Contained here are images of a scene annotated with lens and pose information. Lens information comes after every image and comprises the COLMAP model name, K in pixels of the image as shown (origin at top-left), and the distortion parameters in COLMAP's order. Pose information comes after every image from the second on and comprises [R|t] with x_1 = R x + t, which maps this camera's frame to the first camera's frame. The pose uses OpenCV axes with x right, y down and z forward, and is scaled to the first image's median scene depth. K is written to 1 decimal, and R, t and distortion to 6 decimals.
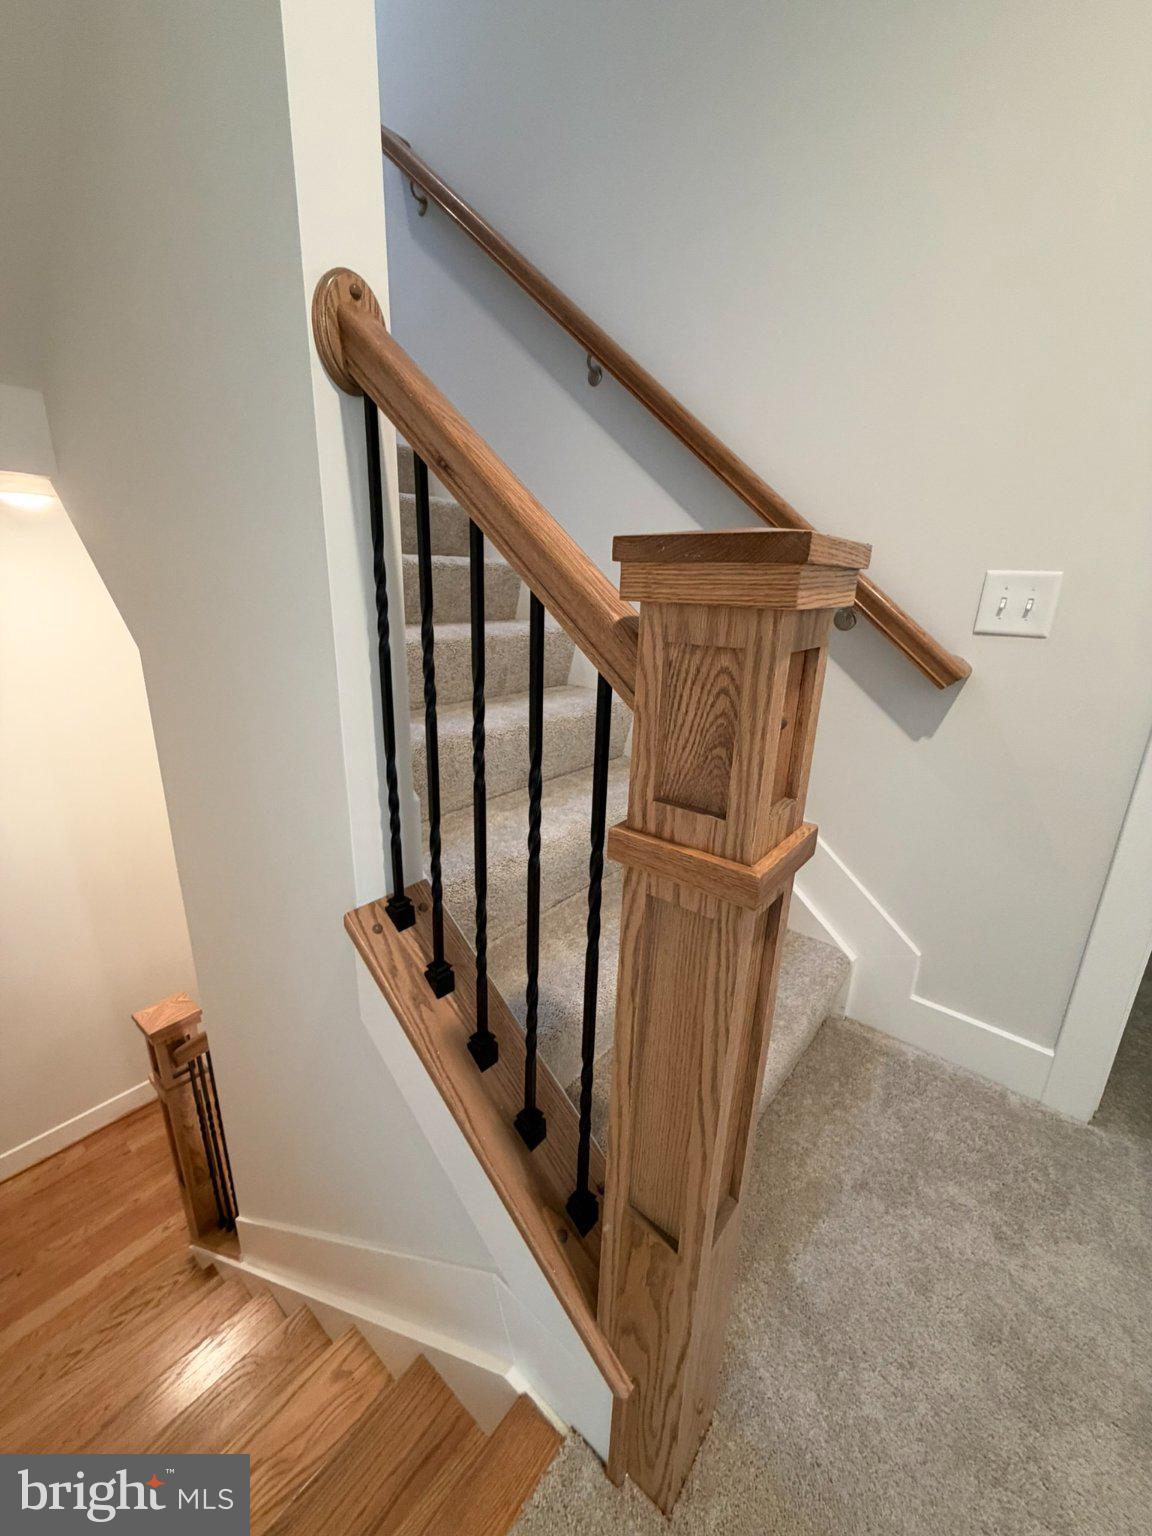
lens RADIAL K [[616.0, 0, 573.3], [0, 616.0, 764.7], [0, 0, 1]] dist [0.000899, 0.000345]
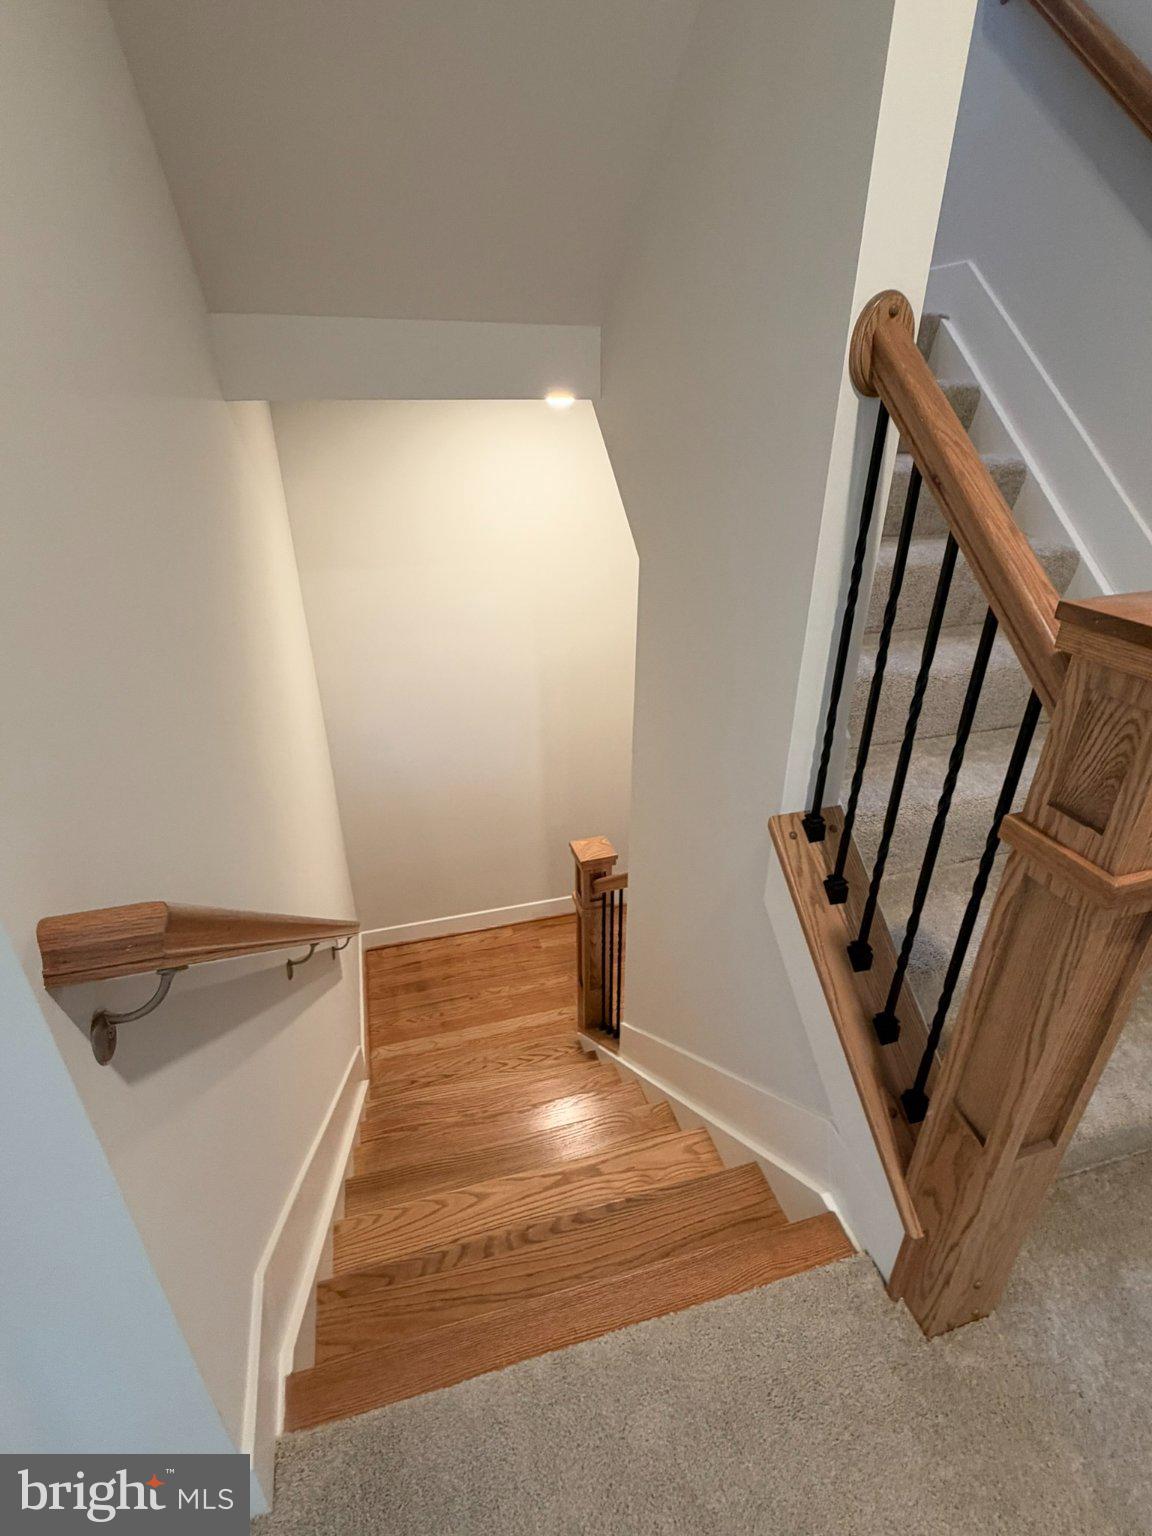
lens RADIAL K [[745.7, 0, 576.0], [0, 745.7, 768.0], [0, 0, 1]] dist [-0.002088, 0.000319]
pose [[0.822847, 0.232956, -0.518319, 0.068340], [-0.140508, 0.967195, 0.211640, -0.124347], [0.550618, -0.101319, 0.828585, -0.483466]]
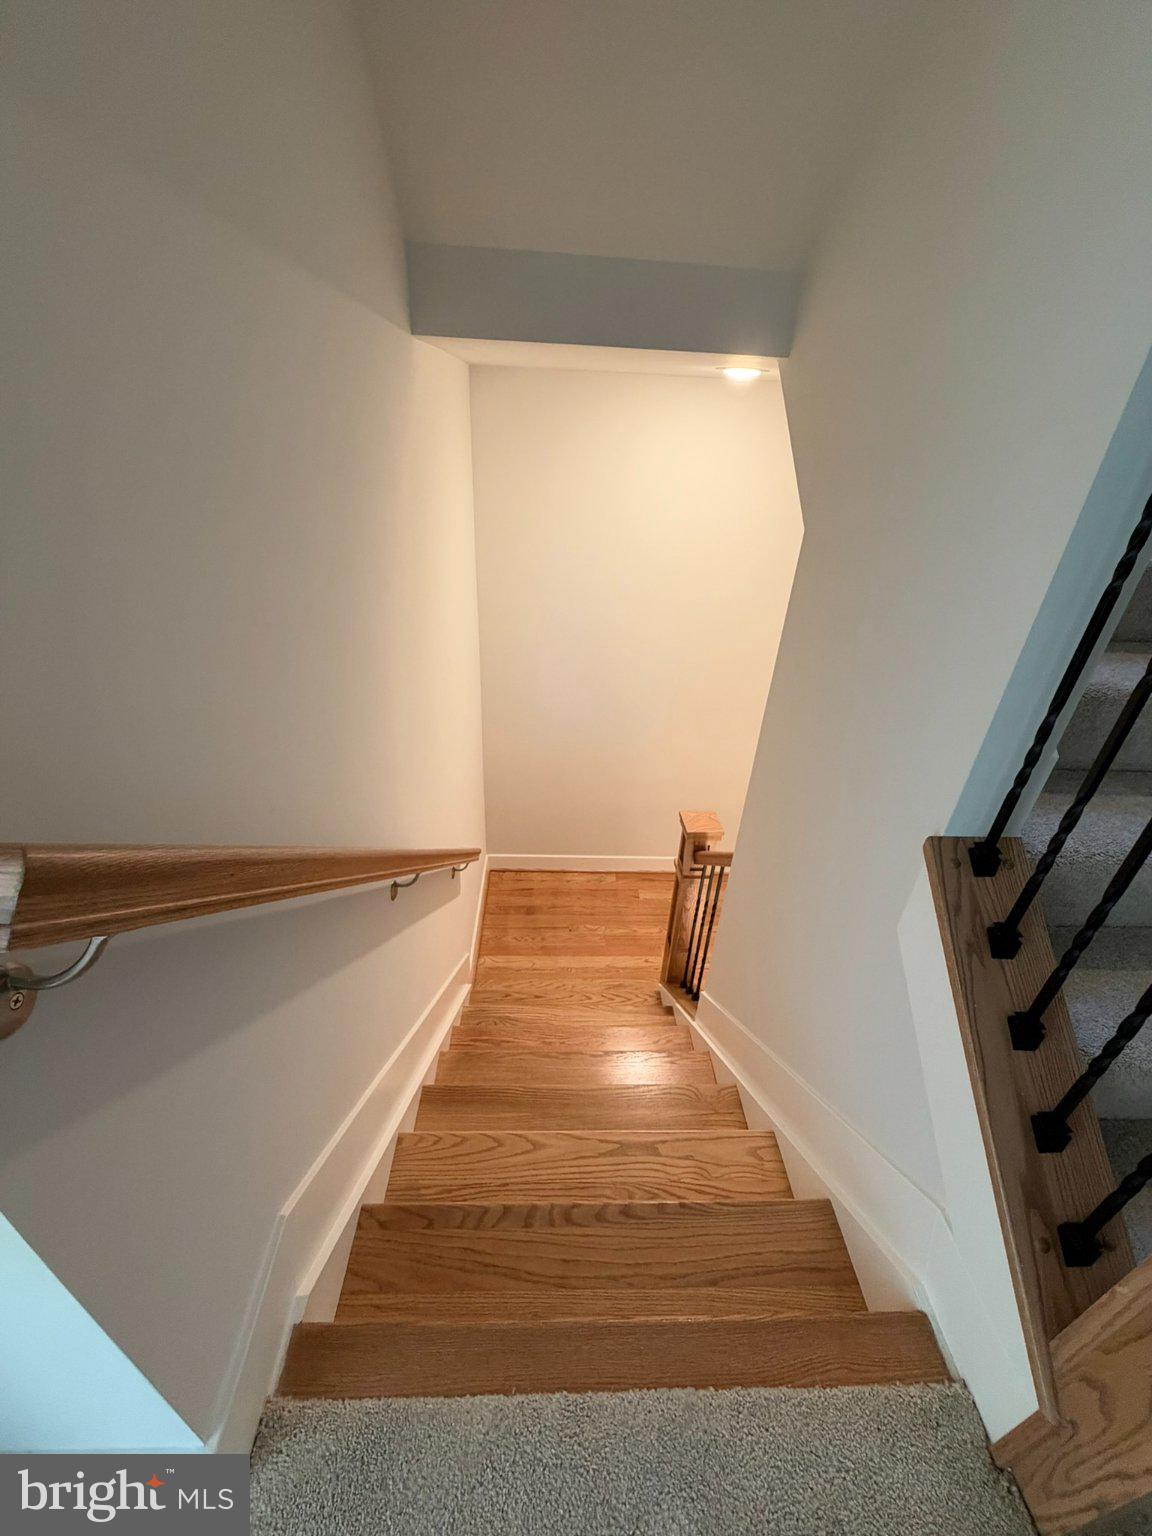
lens RADIAL K [[616.0, 0, 573.3], [0, 616.0, 764.7], [0, 0, 1]] dist [0.000899, 0.000345]
pose [[0.662748, 0.378059, -0.646403, -0.152778], [-0.239061, 0.924850, 0.295807, -0.033612], [0.709659, -0.041516, 0.703321, -0.148774]]
